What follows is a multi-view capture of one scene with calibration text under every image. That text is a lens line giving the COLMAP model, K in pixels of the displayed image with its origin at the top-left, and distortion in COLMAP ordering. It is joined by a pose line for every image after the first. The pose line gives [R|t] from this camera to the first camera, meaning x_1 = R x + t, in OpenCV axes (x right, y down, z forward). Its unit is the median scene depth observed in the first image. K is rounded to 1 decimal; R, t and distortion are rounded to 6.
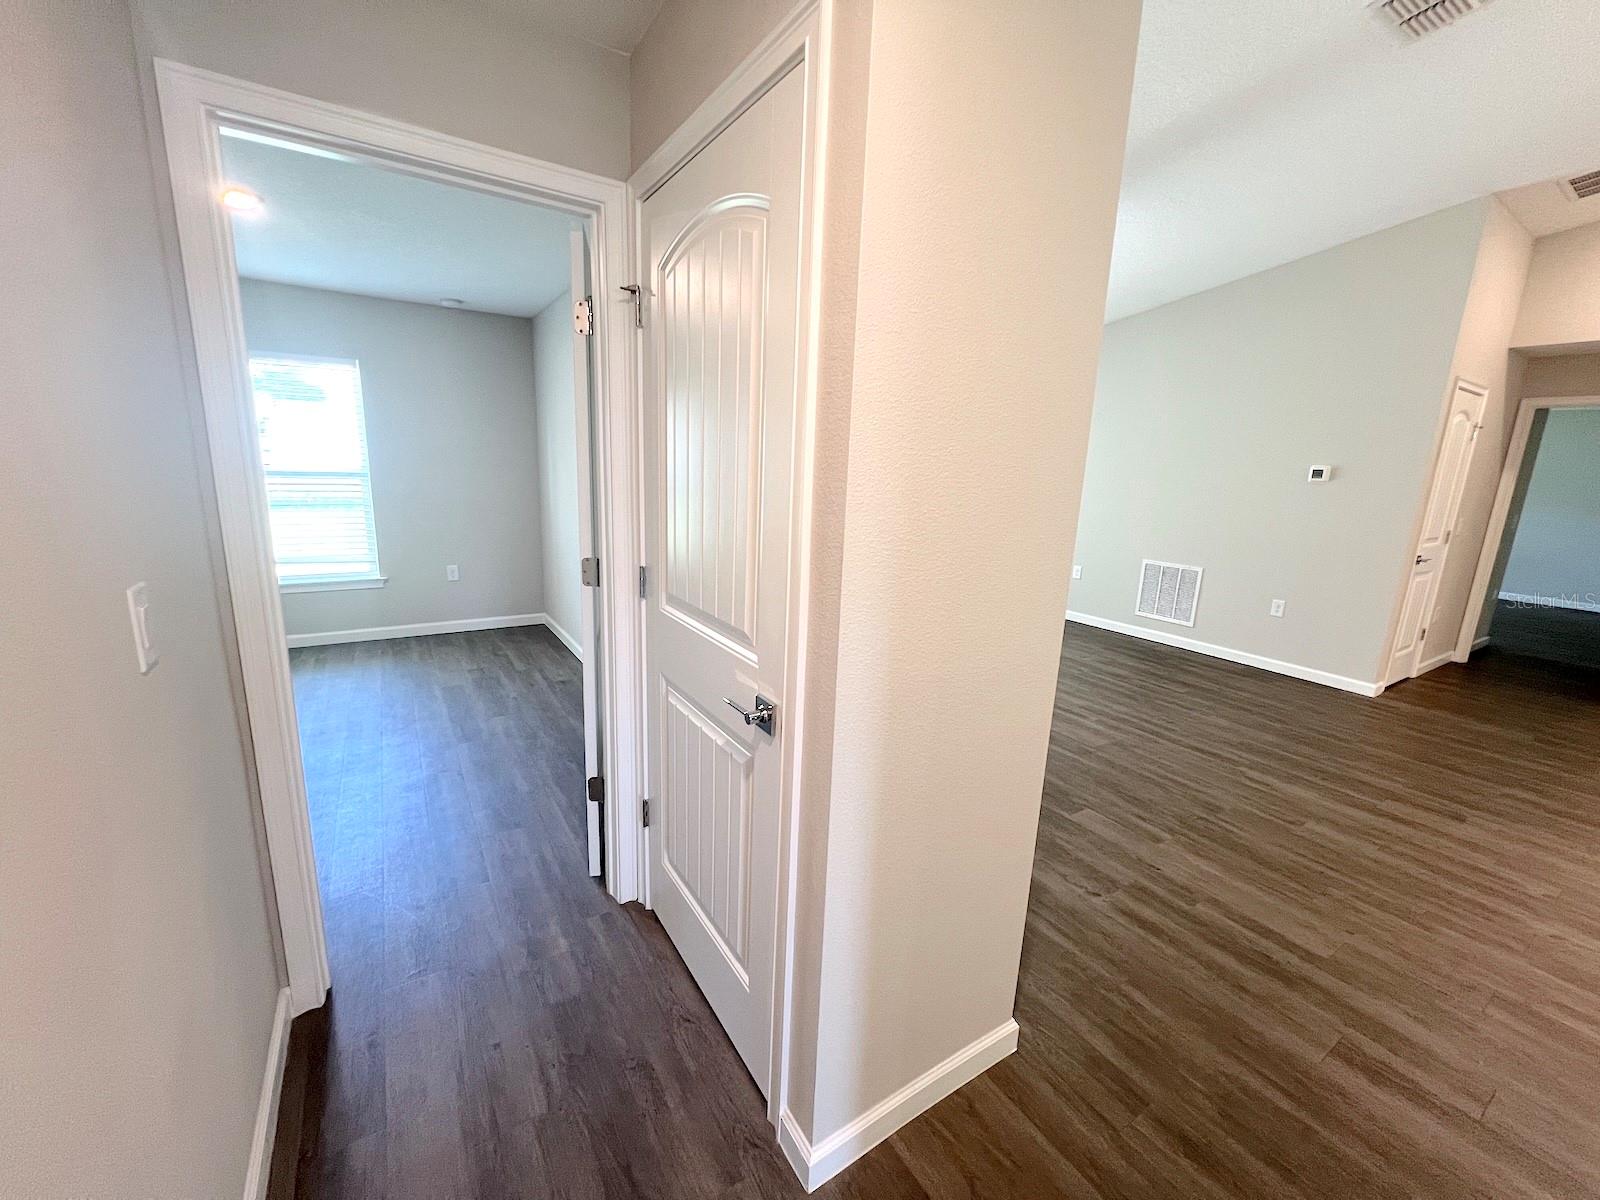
lens RADIAL K [[641.2, 0, 798.7], [0, 641.2, 601.4], [0, 0, 1]] dist [-0.002288, -0.000077]
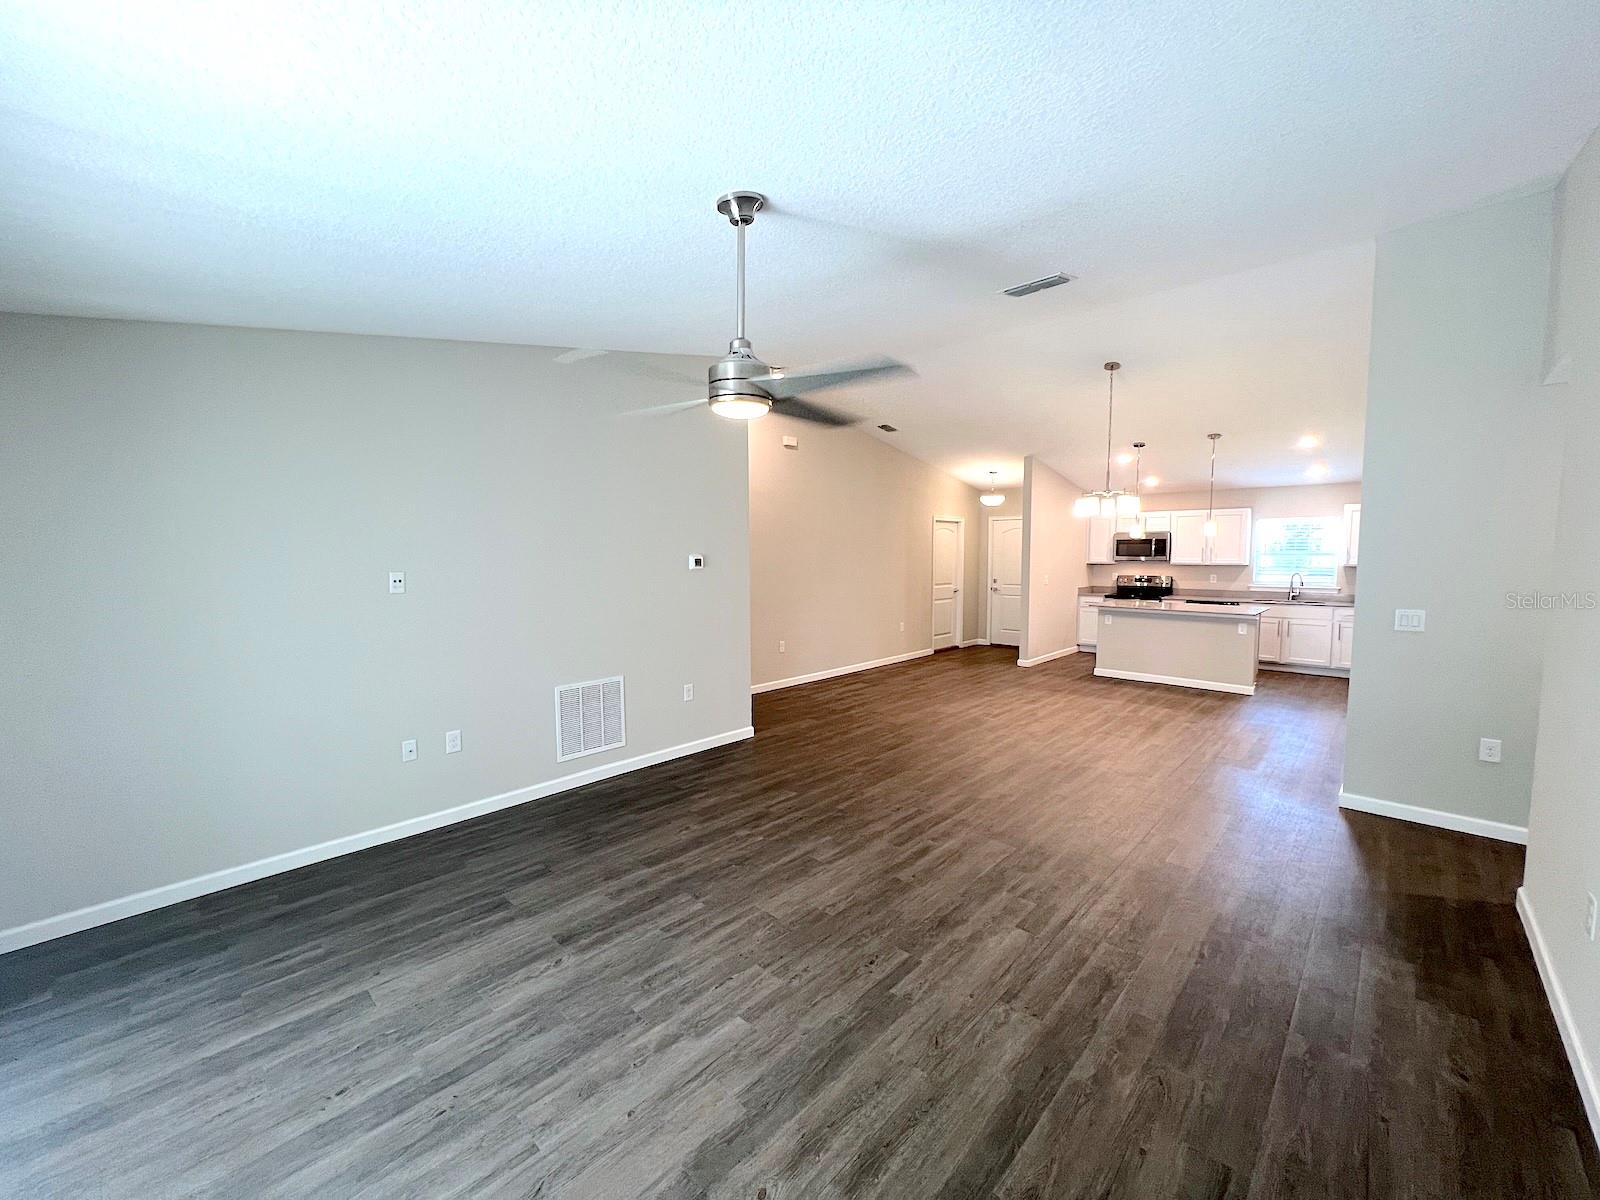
lens RADIAL K [[640.9, 0, 797.3], [0, 640.9, 599.4], [0, 0, 1]] dist [-0.002426, 0.000373]
pose [[-0.242794, -0.112307, 0.963555, -0.298500], [0.203314, 0.965325, 0.163744, -0.304510], [-0.948533, 0.235660, -0.211542, 1.173756]]
